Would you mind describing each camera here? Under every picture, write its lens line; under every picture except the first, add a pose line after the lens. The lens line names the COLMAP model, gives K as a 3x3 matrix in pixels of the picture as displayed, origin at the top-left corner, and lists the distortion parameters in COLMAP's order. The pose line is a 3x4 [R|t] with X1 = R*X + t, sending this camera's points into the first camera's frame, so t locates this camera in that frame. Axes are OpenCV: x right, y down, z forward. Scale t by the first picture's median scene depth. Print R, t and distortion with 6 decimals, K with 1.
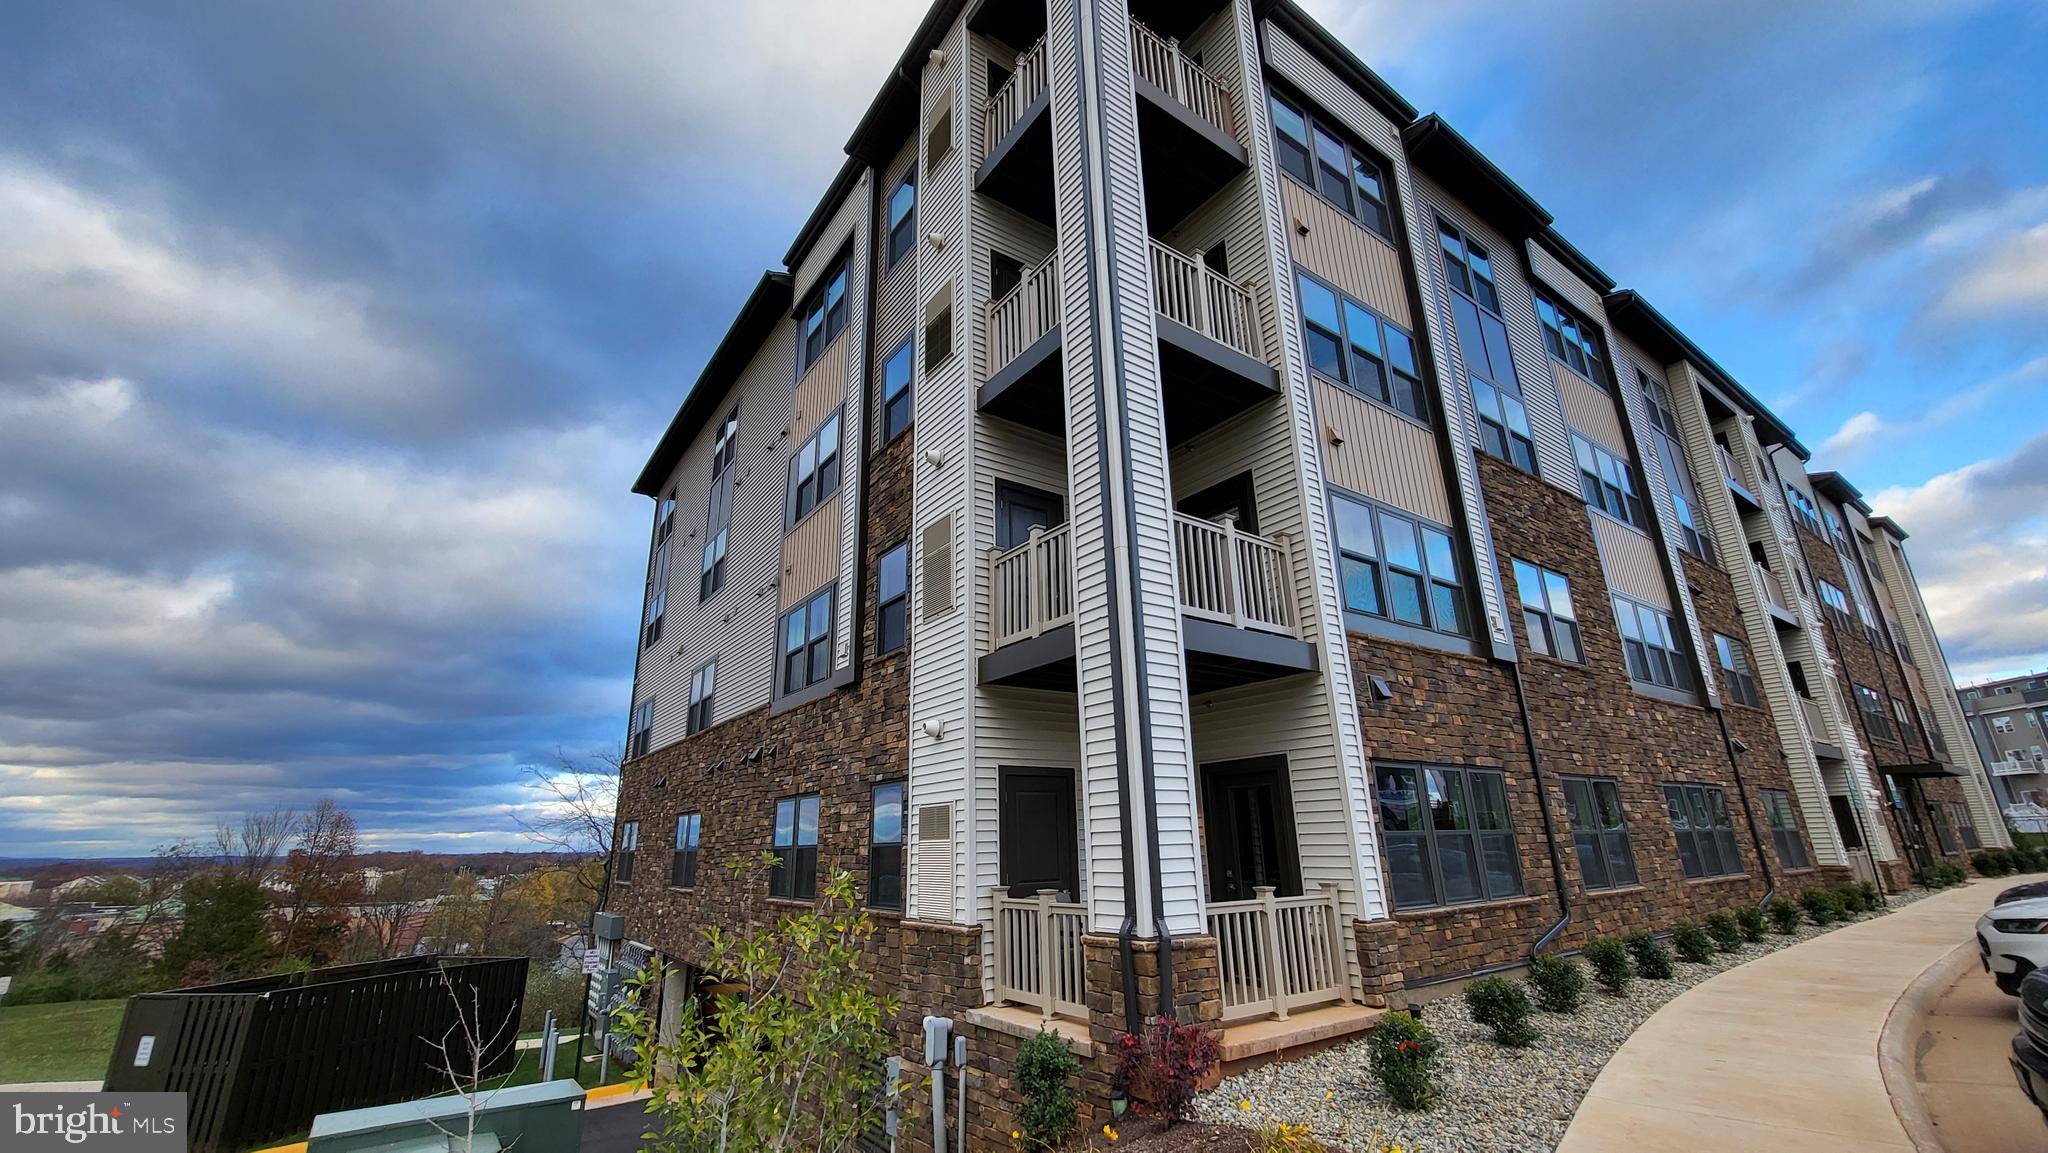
lens RADIAL K [[826.3, 0, 1024.0], [0, 826.3, 576.5], [0, 0, 1]] dist [0.000544, -0.000253]
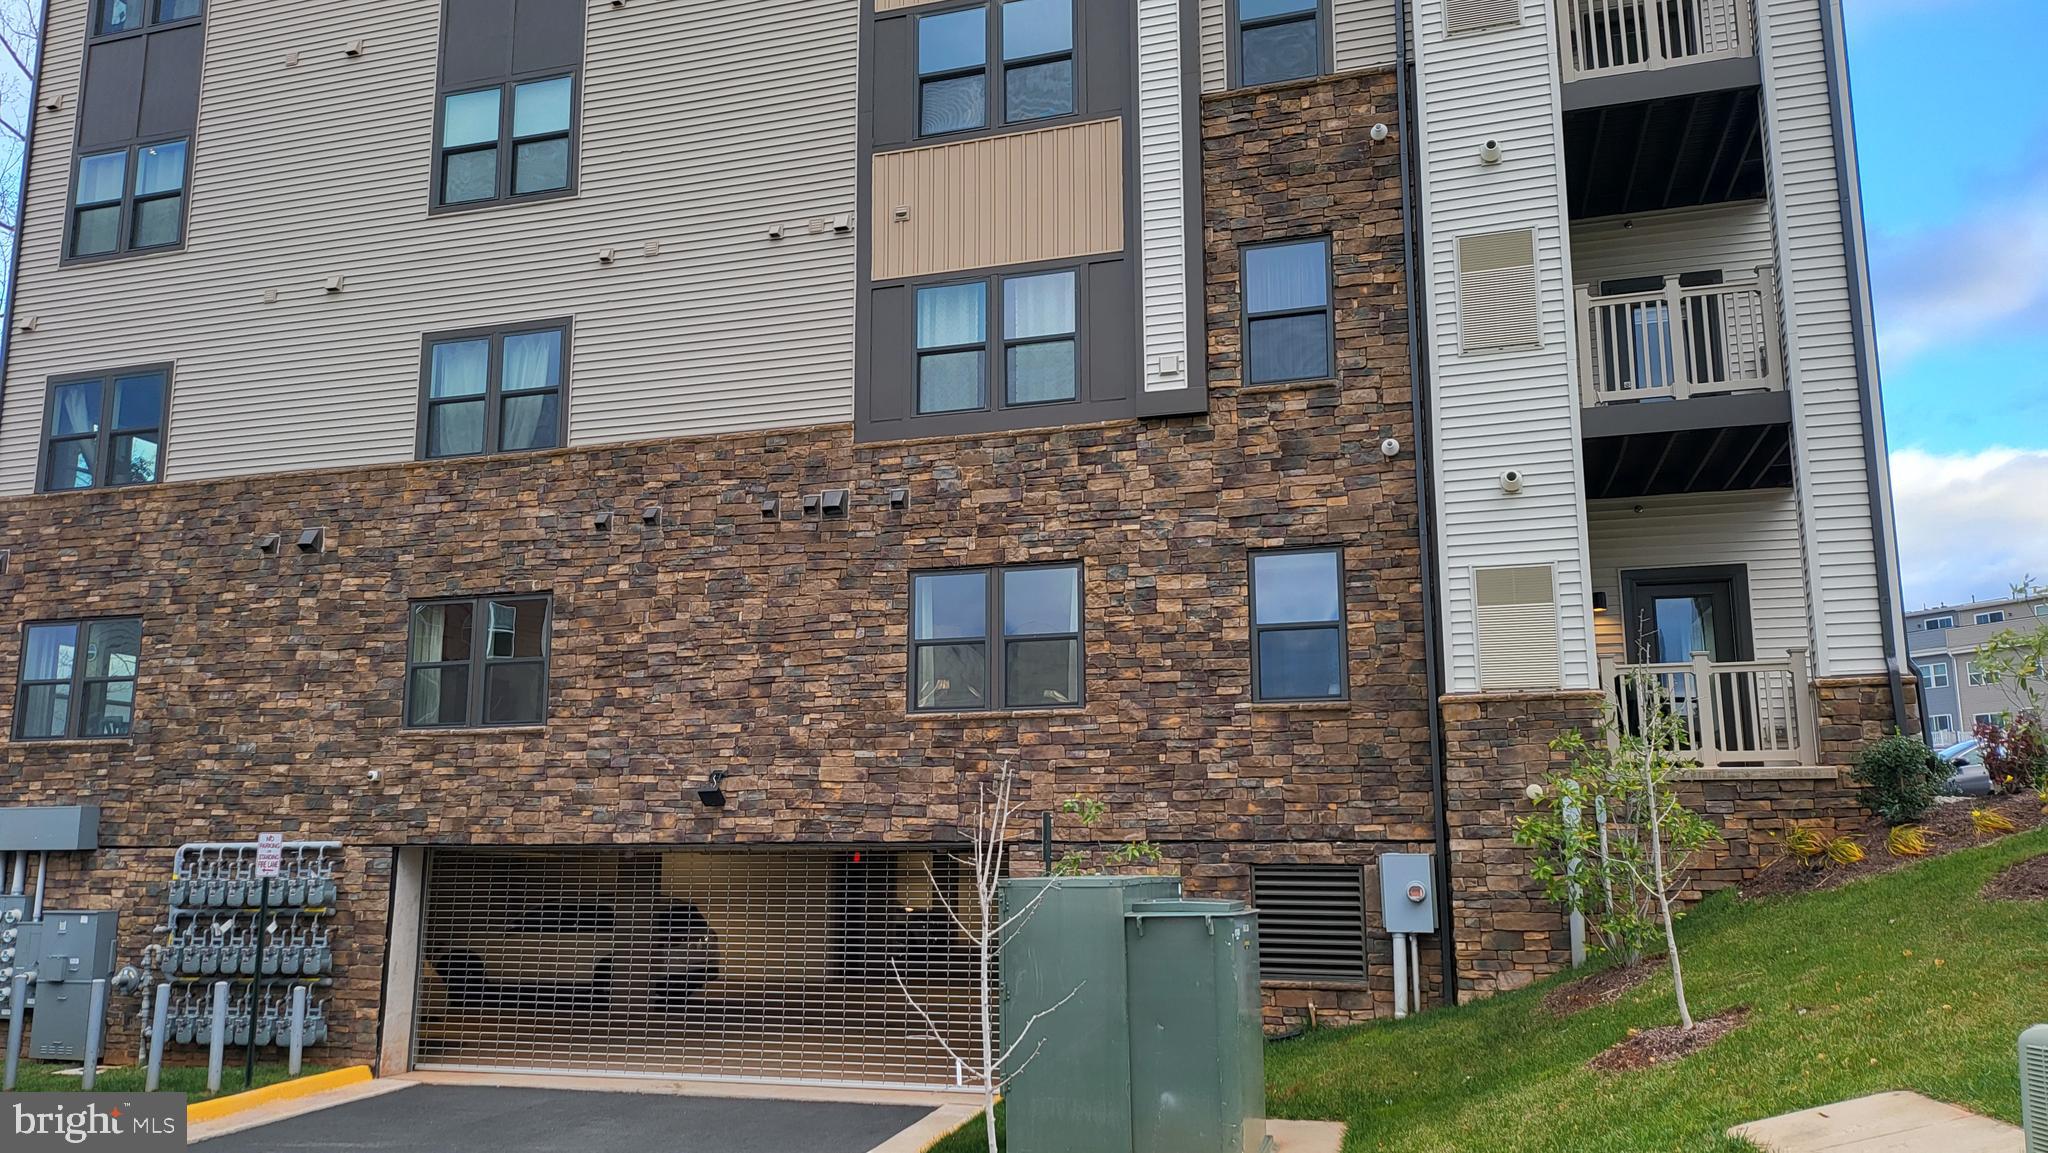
lens RADIAL K [[1469.7, 0, 1024.2], [0, 1469.7, 605.1], [0, 0, 1]] dist [0.083919, -0.093662]
pose [[0.796298, 0.119830, 0.592917, -1.265496], [-0.202442, 0.976453, 0.074540, 0.267806], [-0.570024, -0.179388, 0.801806, 0.031854]]
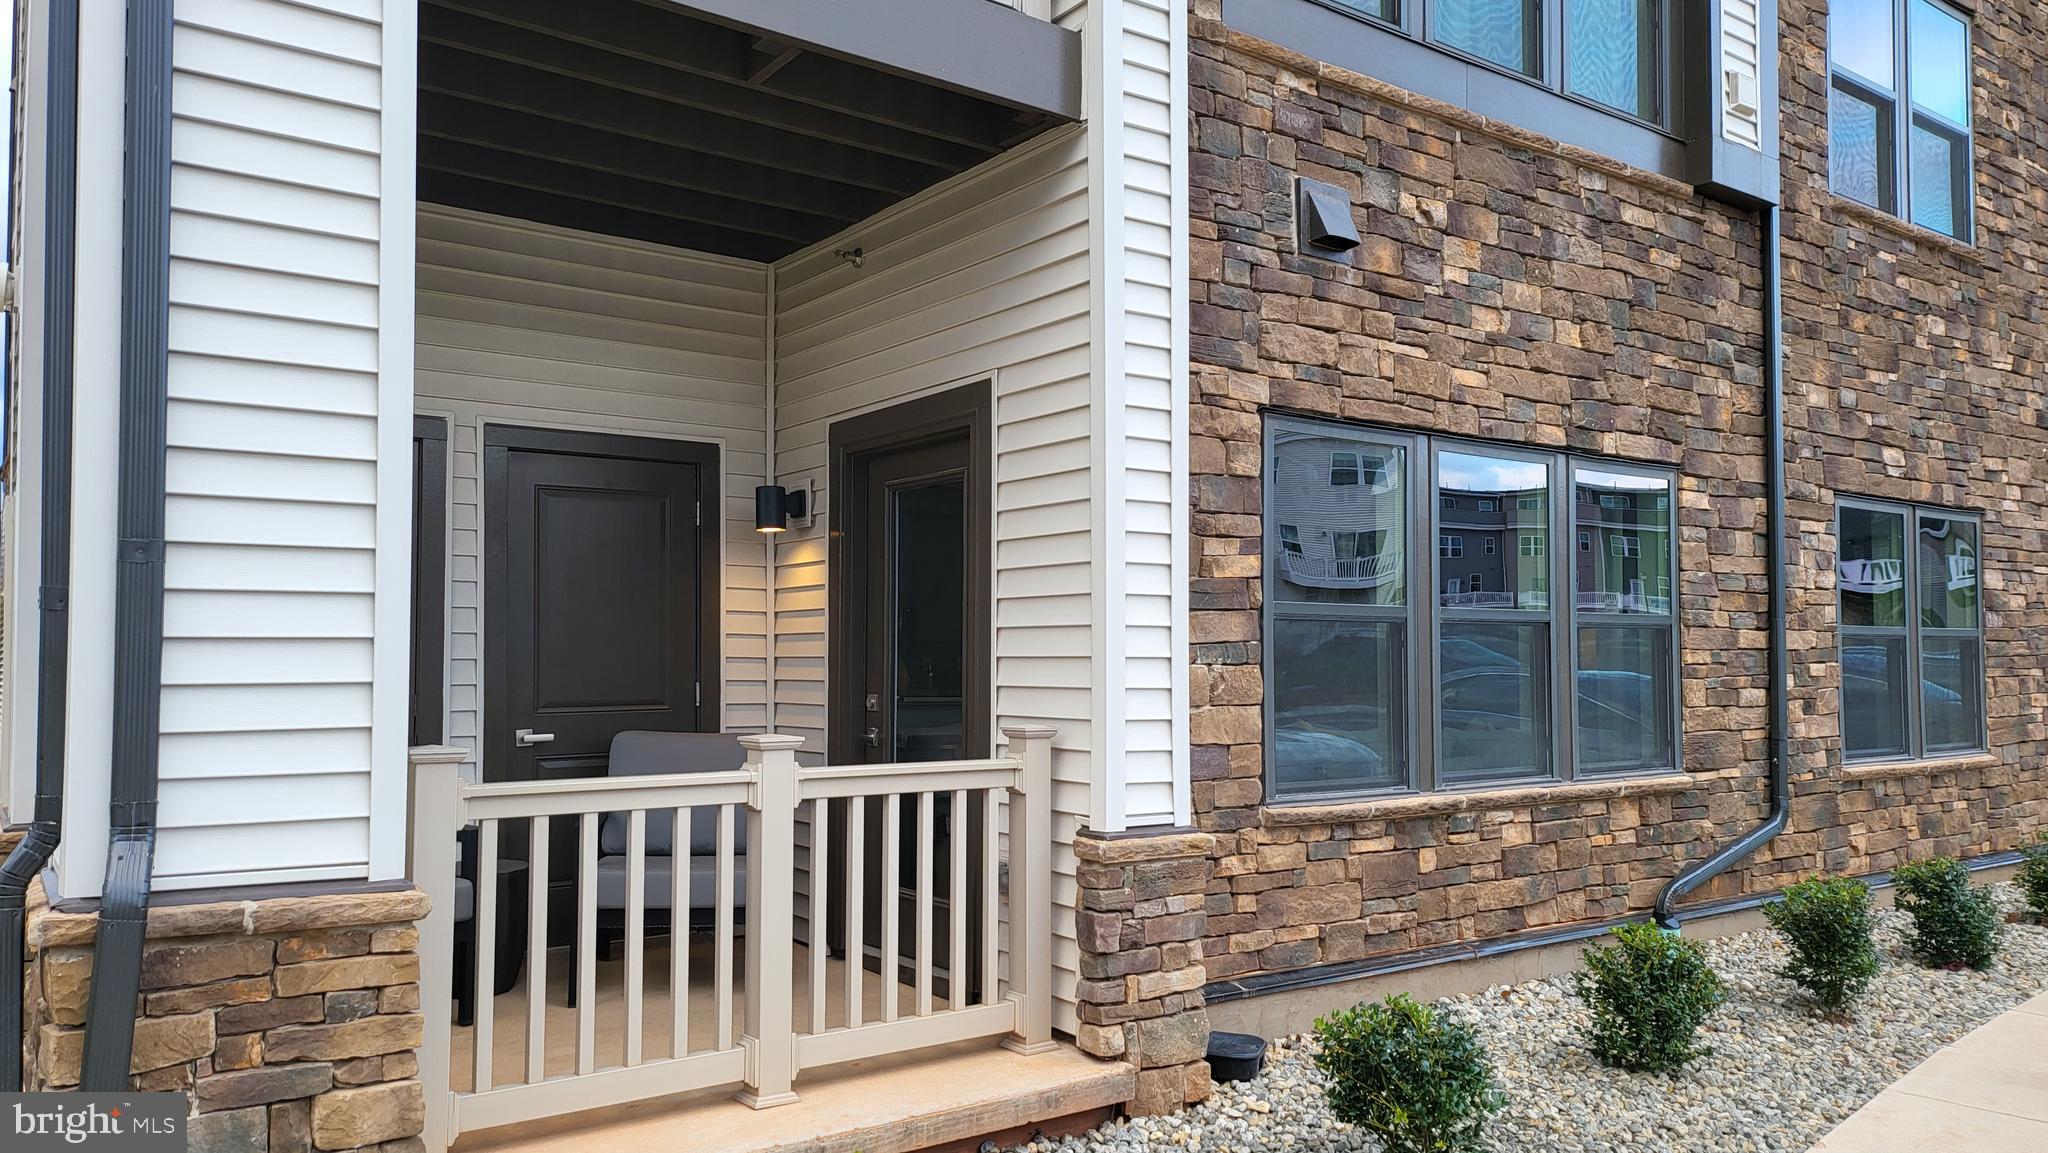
lens RADIAL K [[1469.7, 0, 1024.2], [0, 1469.7, 605.1], [0, 0, 1]] dist [0.083919, -0.093662]
pose [[0.999619, 0.025664, 0.010193, 0.284601], [-0.027484, 0.960480, 0.276990, 0.116795], [-0.002681, -0.277164, 0.960819, 0.327756]]
